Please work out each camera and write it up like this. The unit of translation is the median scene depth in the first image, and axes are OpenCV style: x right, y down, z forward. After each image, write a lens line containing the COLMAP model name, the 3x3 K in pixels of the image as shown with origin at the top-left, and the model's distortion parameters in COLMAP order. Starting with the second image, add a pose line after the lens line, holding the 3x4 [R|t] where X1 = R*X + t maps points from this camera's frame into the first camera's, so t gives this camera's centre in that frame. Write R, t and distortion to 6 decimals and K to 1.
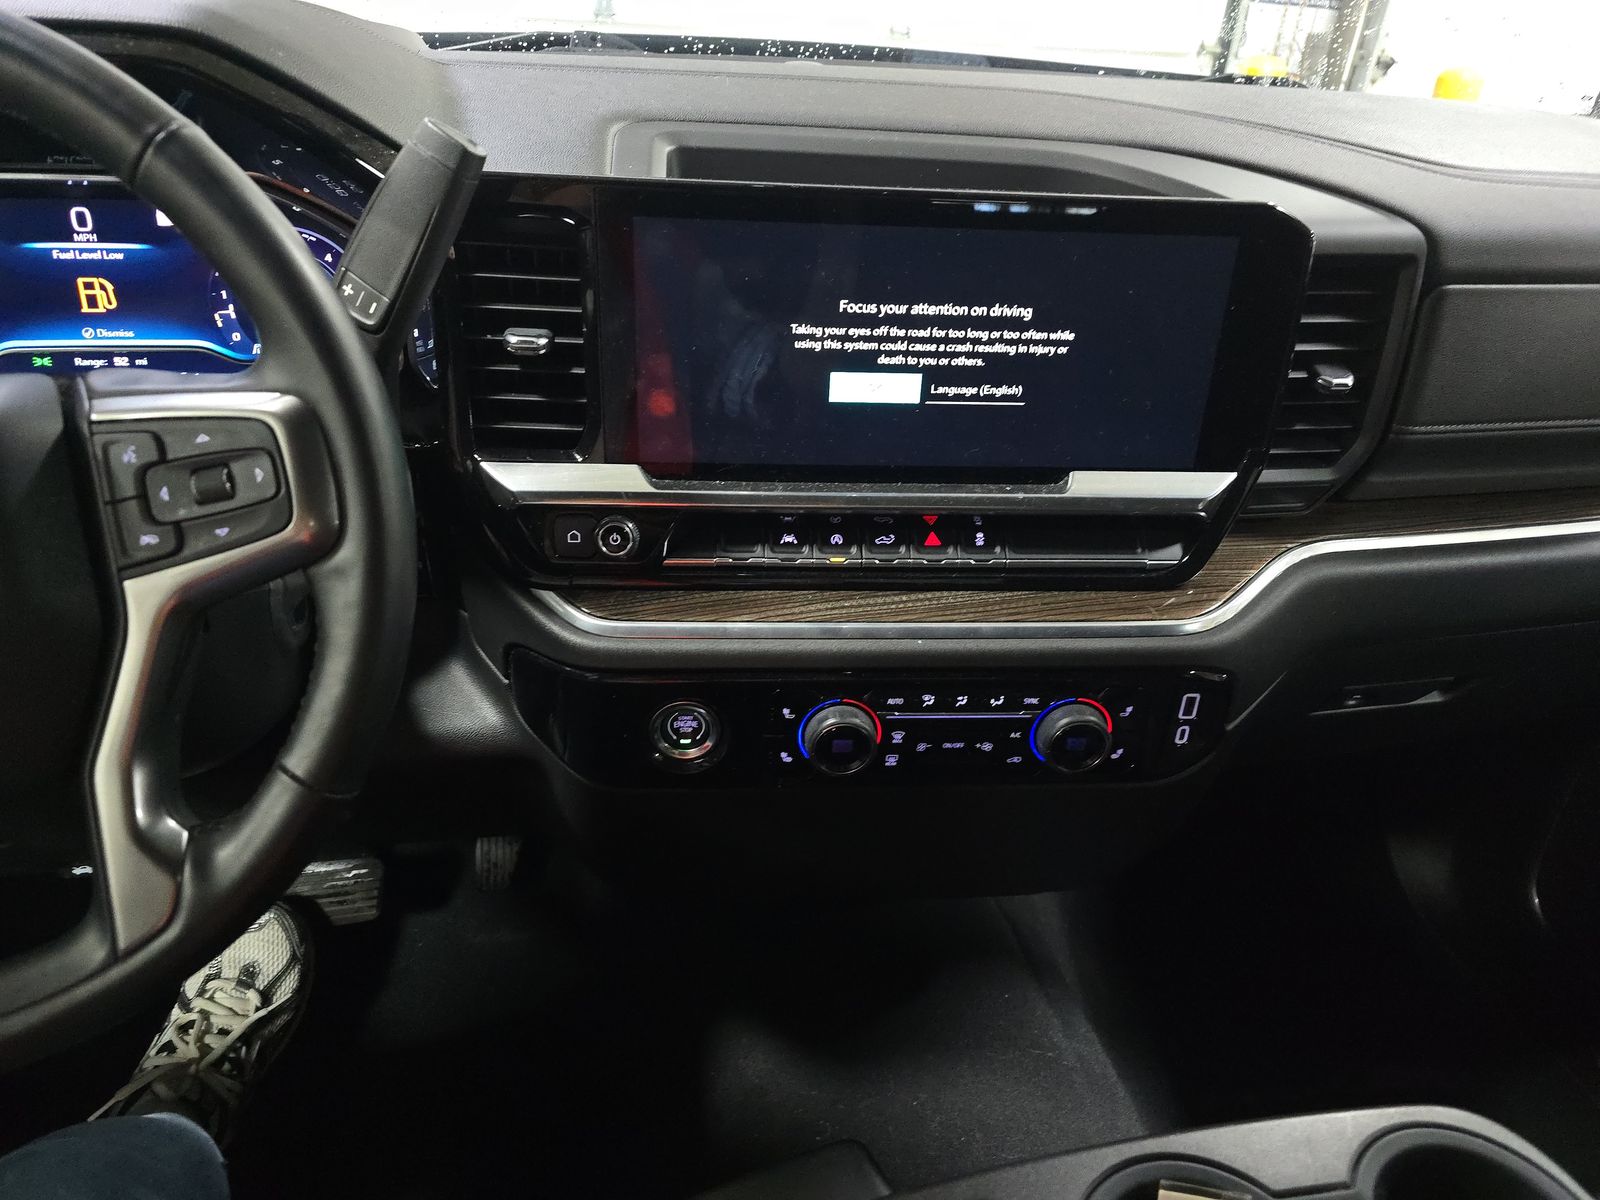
lens RADIAL K [[1044.0, 0, 786.0], [0, 1044.0, 607.5], [0, 0, 1]] dist [0.023914, -0.027850]
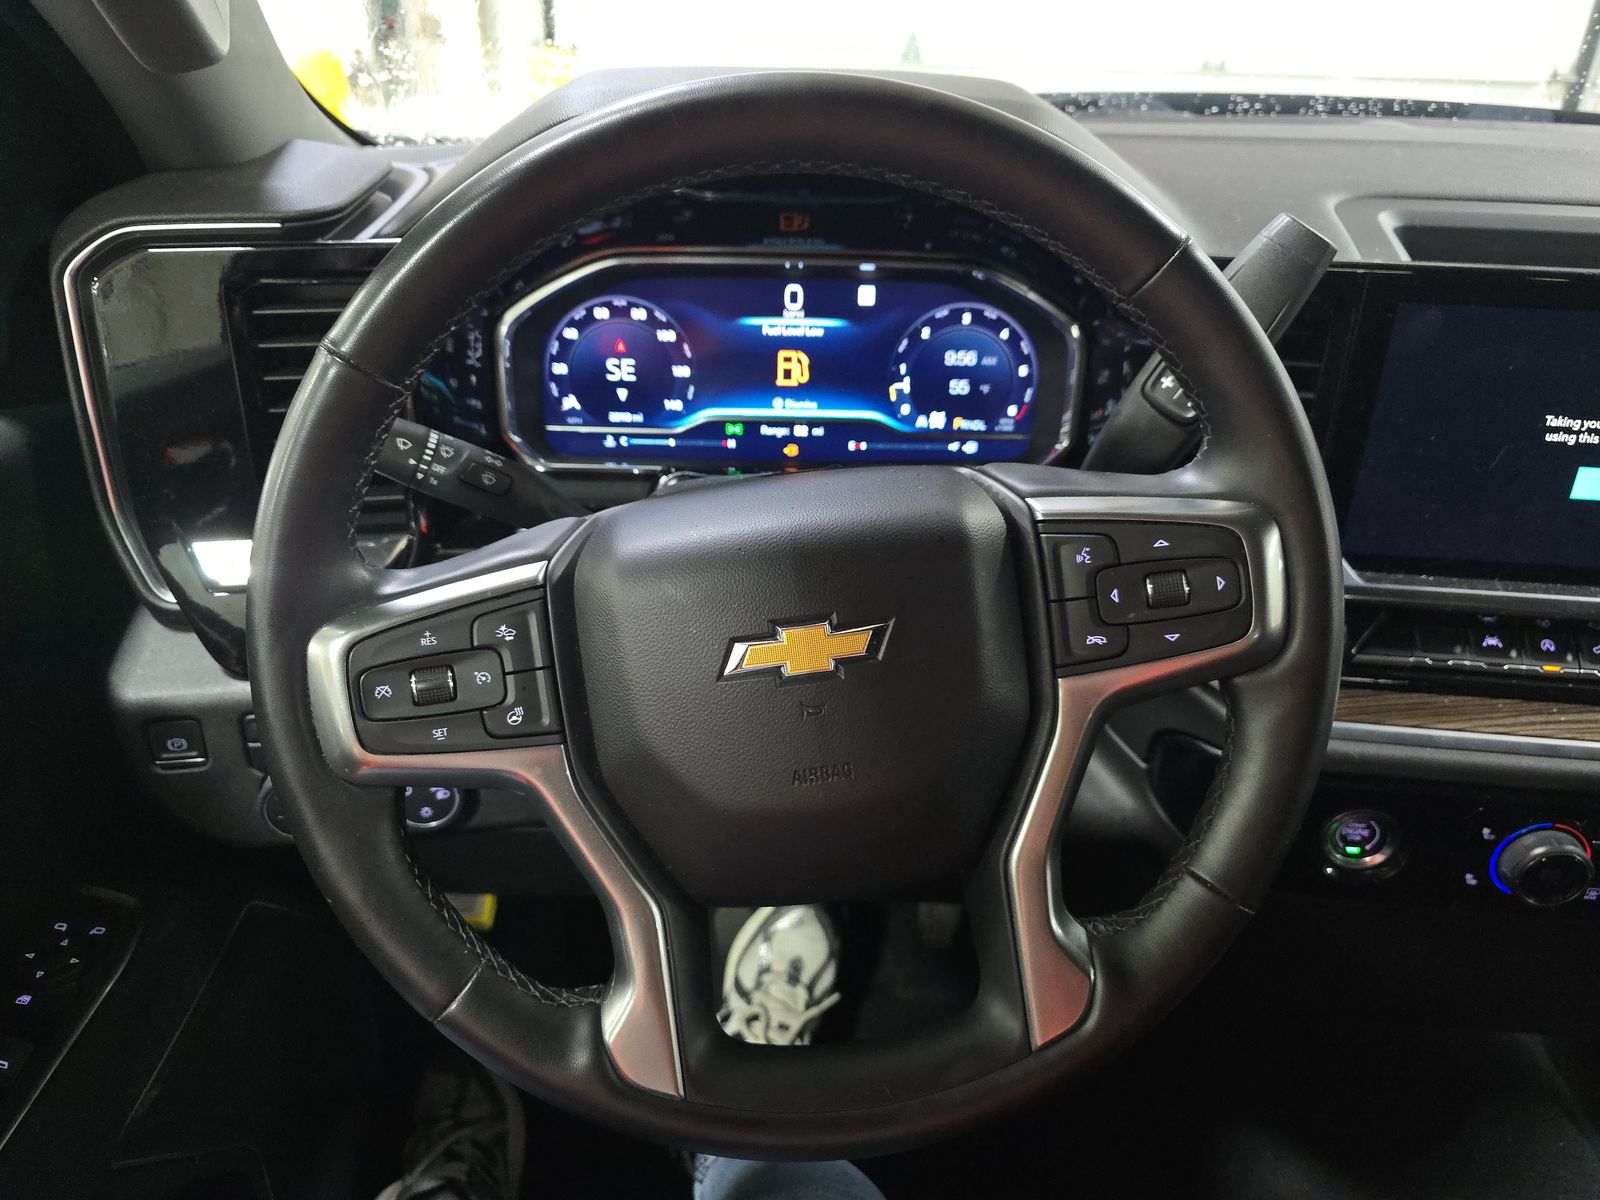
lens RADIAL K [[1044.0, 0, 790.0], [0, 1044.0, 609.0], [0, 0, 1]] dist [0.023914, -0.027850]
pose [[0.980562, 0.063812, -0.185545, -0.445580], [-0.068954, 0.997391, -0.021385, -0.033172], [0.183696, 0.033763, 0.982403, -0.025316]]
